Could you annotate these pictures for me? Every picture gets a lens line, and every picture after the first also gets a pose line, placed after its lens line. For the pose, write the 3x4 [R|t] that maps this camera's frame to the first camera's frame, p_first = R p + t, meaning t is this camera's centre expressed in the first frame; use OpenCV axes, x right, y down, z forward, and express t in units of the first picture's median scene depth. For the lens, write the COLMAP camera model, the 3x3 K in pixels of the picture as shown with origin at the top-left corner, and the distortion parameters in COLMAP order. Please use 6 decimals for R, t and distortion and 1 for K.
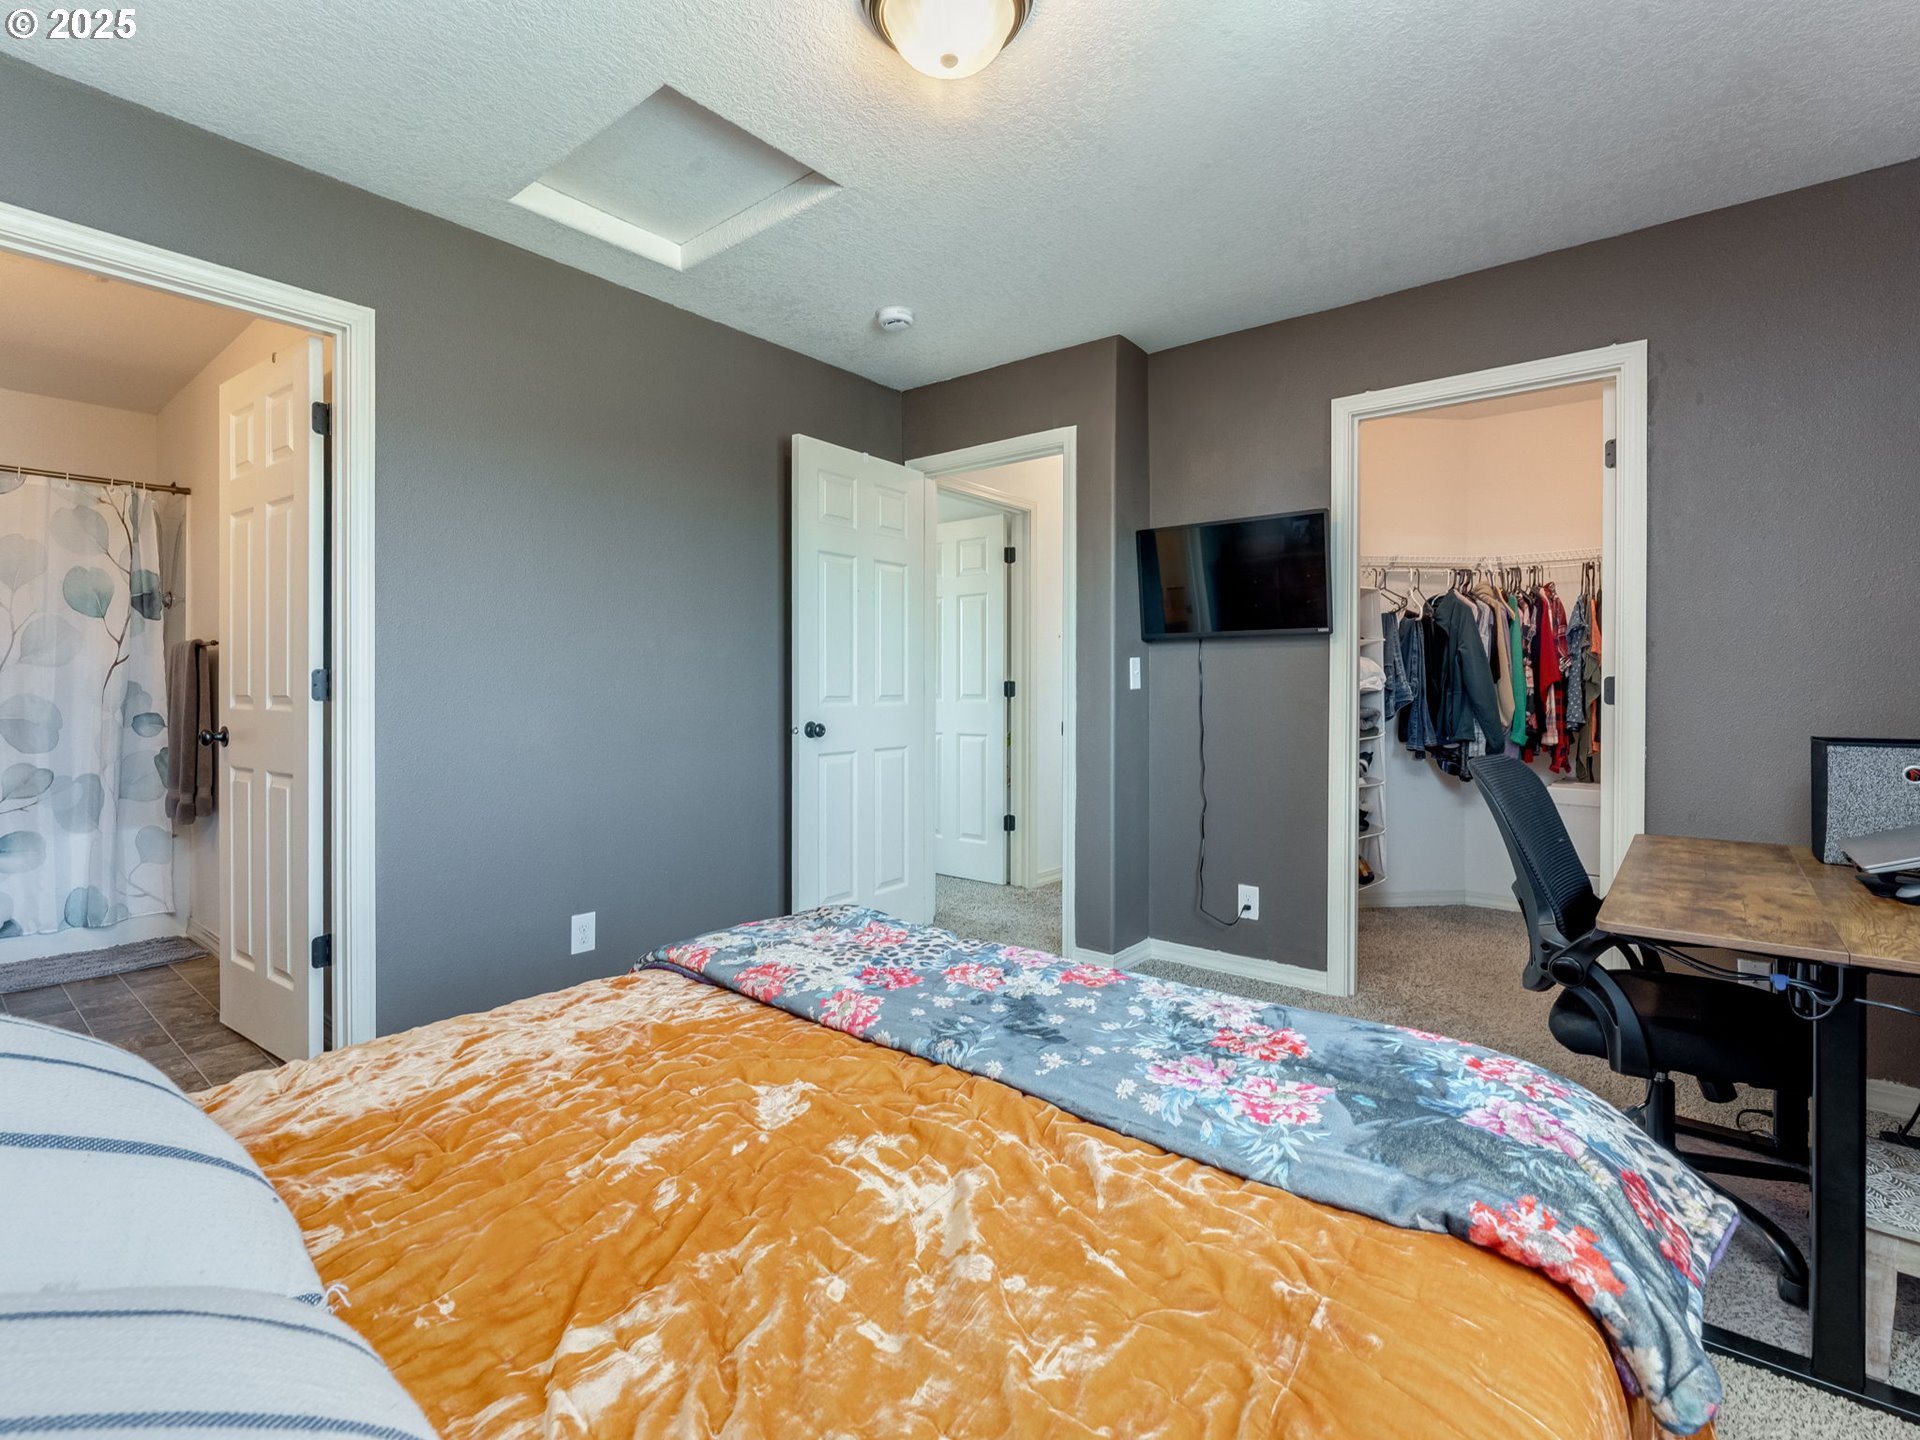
lens RADIAL K [[910.4, 0, 959.3], [0, 910.4, 689.6], [0, 0, 1]] dist [0.000594, 0.000163]
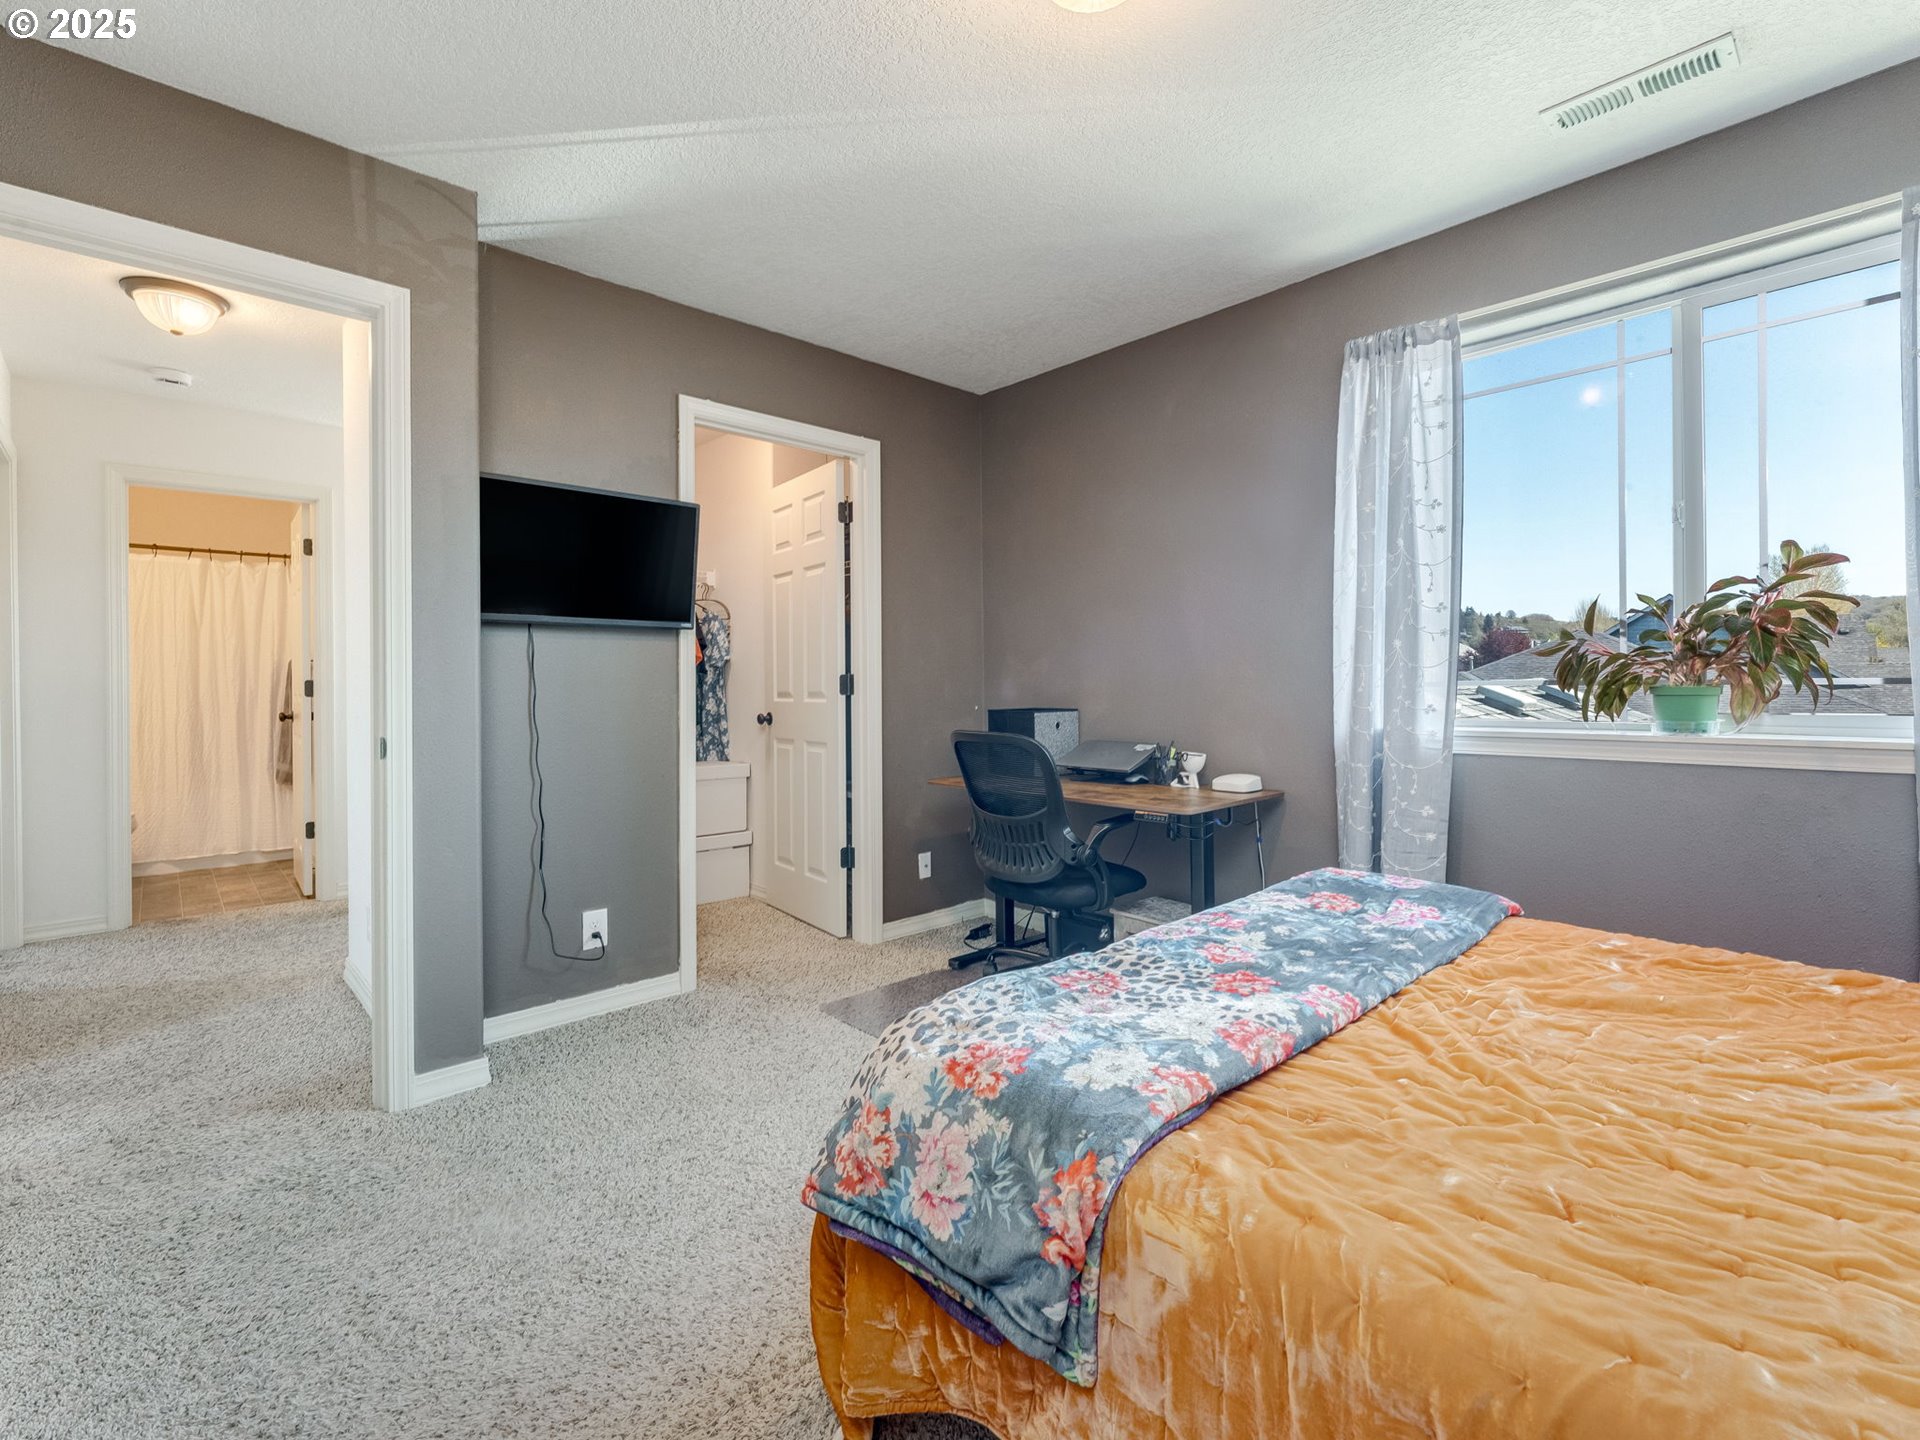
lens RADIAL K [[876.6, 0, 959.2], [0, 876.6, 684.3], [0, 0, 1]] dist [0.002506, 0.000257]
pose [[0.136314, -0.004355, 0.990656, -0.501811], [0.010595, 0.999940, 0.002938, -0.001084], [-0.990609, 0.010095, 0.136352, 0.570453]]
